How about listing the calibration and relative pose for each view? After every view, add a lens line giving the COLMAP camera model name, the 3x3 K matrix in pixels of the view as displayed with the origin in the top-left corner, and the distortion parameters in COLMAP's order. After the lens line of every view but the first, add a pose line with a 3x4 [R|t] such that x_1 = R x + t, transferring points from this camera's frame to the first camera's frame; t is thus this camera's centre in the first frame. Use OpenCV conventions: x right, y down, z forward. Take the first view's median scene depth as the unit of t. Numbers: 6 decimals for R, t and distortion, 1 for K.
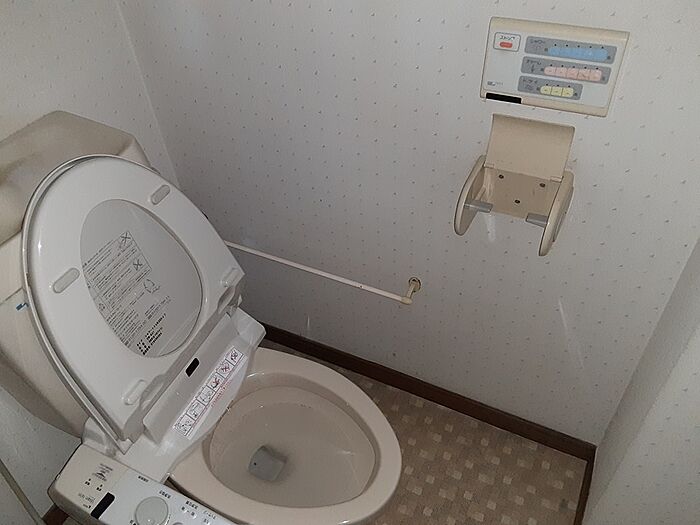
lens RADIAL K [[569.8, 0, 344.9], [0, 569.8, 264.9], [0, 0, 1]] dist [0.129144, -0.171761]
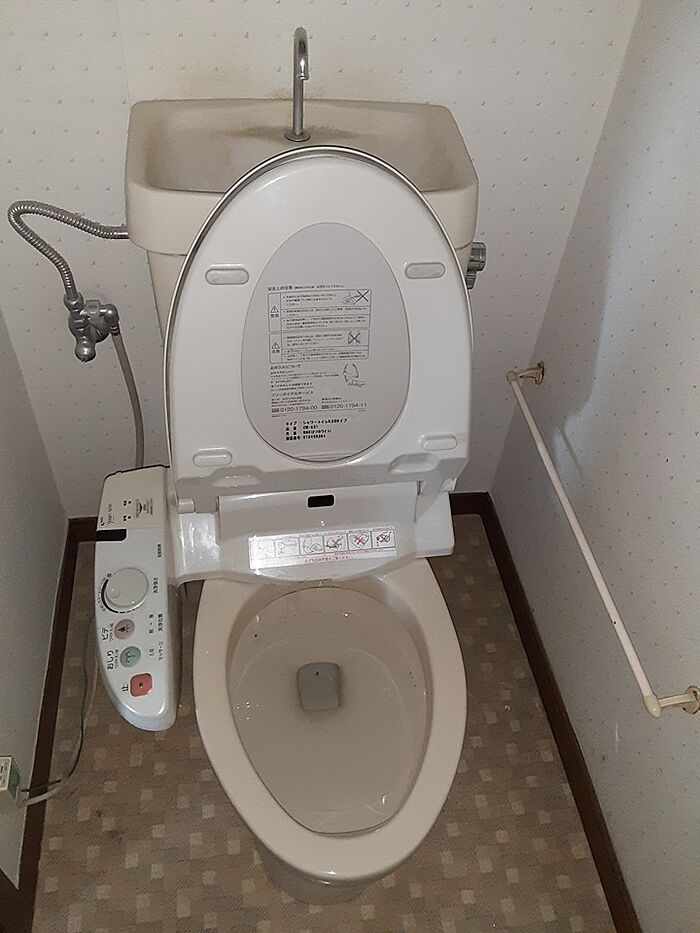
lens RADIAL K [[759.4, 0, 355.7], [0, 759.4, 459.8], [0, 0, 1]] dist [0.129144, -0.171761]
pose [[0.550199, 0.668893, -0.499863, 0.202707], [-0.651932, 0.718148, 0.243409, -0.120638], [0.521790, 0.191953, 0.831197, 0.260609]]
